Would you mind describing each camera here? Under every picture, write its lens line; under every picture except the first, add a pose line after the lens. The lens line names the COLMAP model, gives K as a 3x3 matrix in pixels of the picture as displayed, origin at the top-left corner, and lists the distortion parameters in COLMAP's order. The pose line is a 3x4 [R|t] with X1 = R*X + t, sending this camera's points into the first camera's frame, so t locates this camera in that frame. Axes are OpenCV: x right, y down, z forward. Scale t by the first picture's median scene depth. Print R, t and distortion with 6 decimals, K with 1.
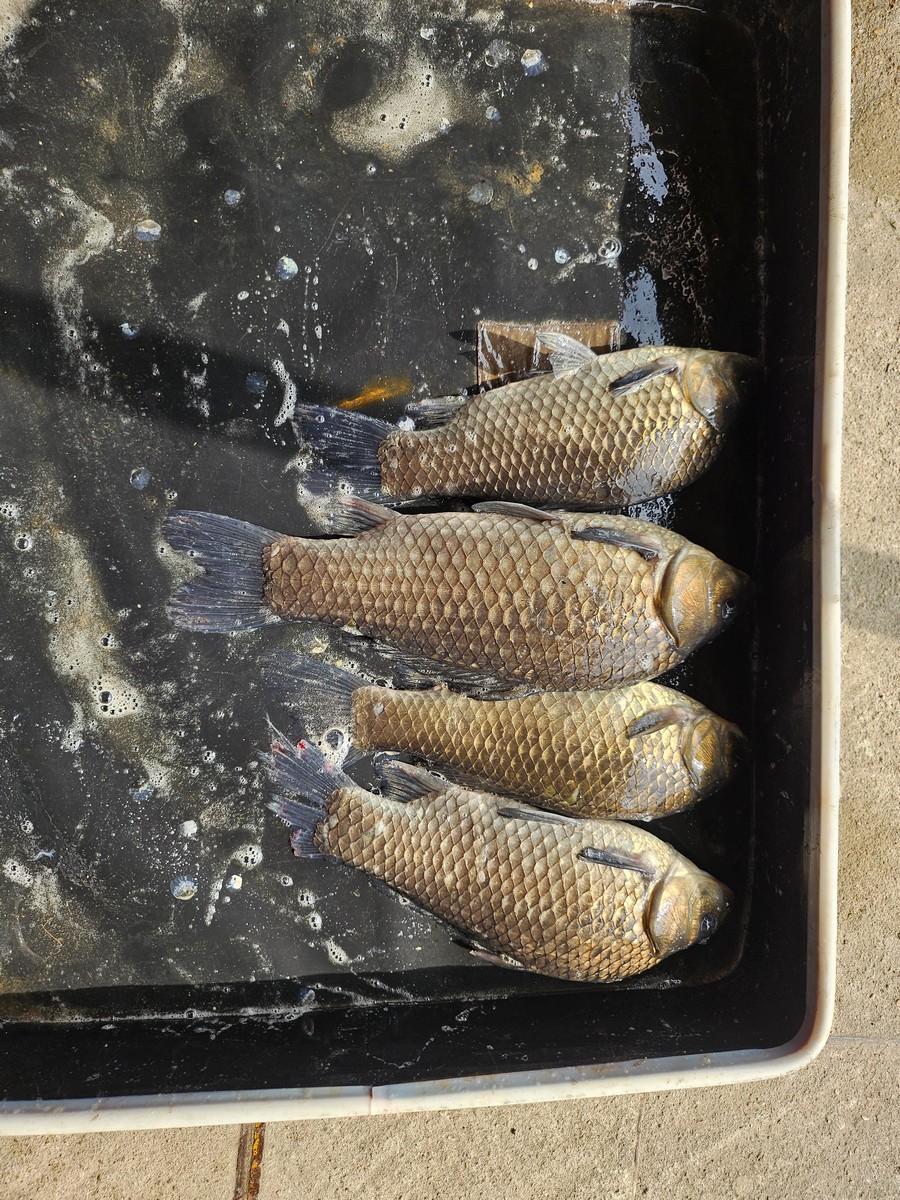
lens RADIAL K [[852.9, 0, 459.0], [0, 852.9, 600.6], [0, 0, 1]] dist [0.046210, -0.058113]
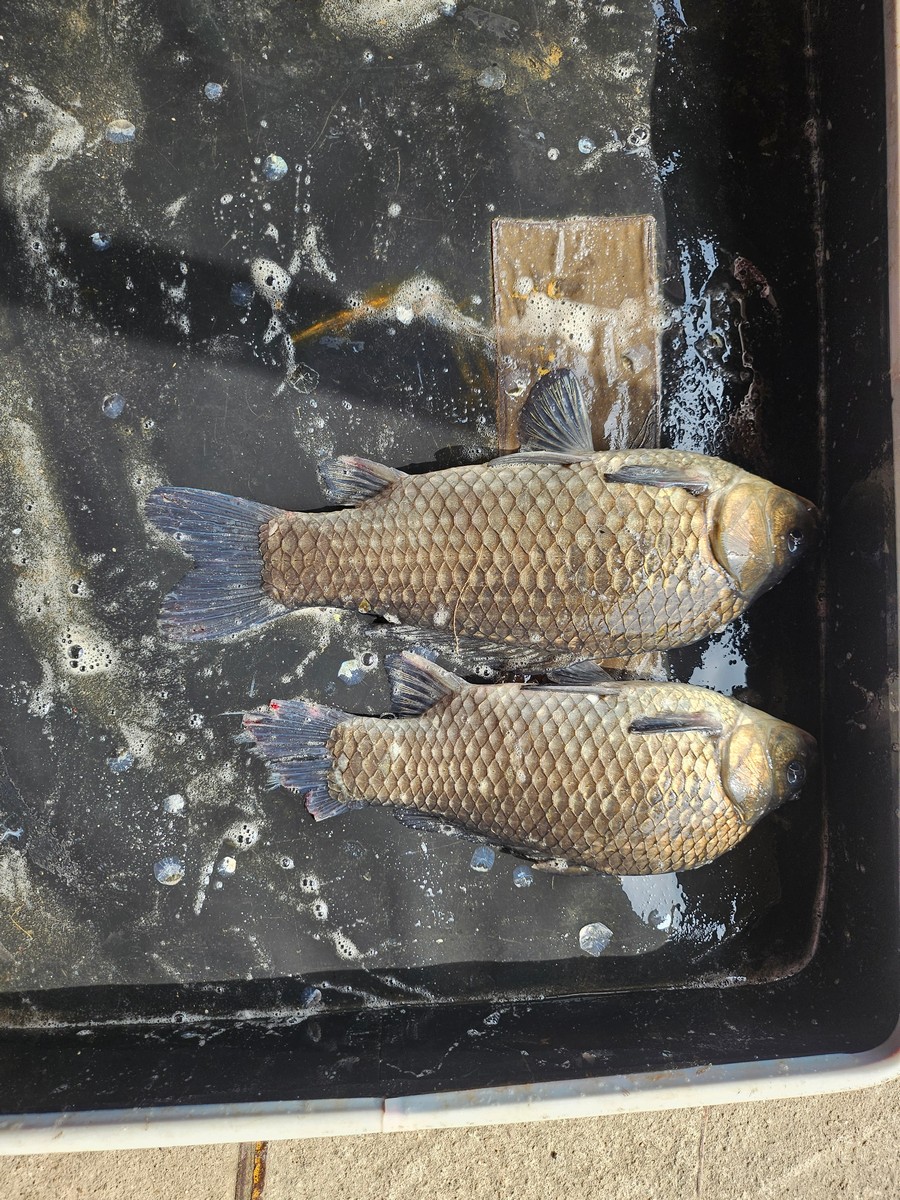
lens RADIAL K [[852.9, 0, 459.0], [0, 852.9, 600.6], [0, 0, 1]] dist [0.046210, -0.058113]
pose [[0.999202, -0.021702, -0.033540, 0.009420], [0.020796, 0.999416, -0.027115, 0.088482], [0.034109, 0.026396, 0.999069, 0.129270]]
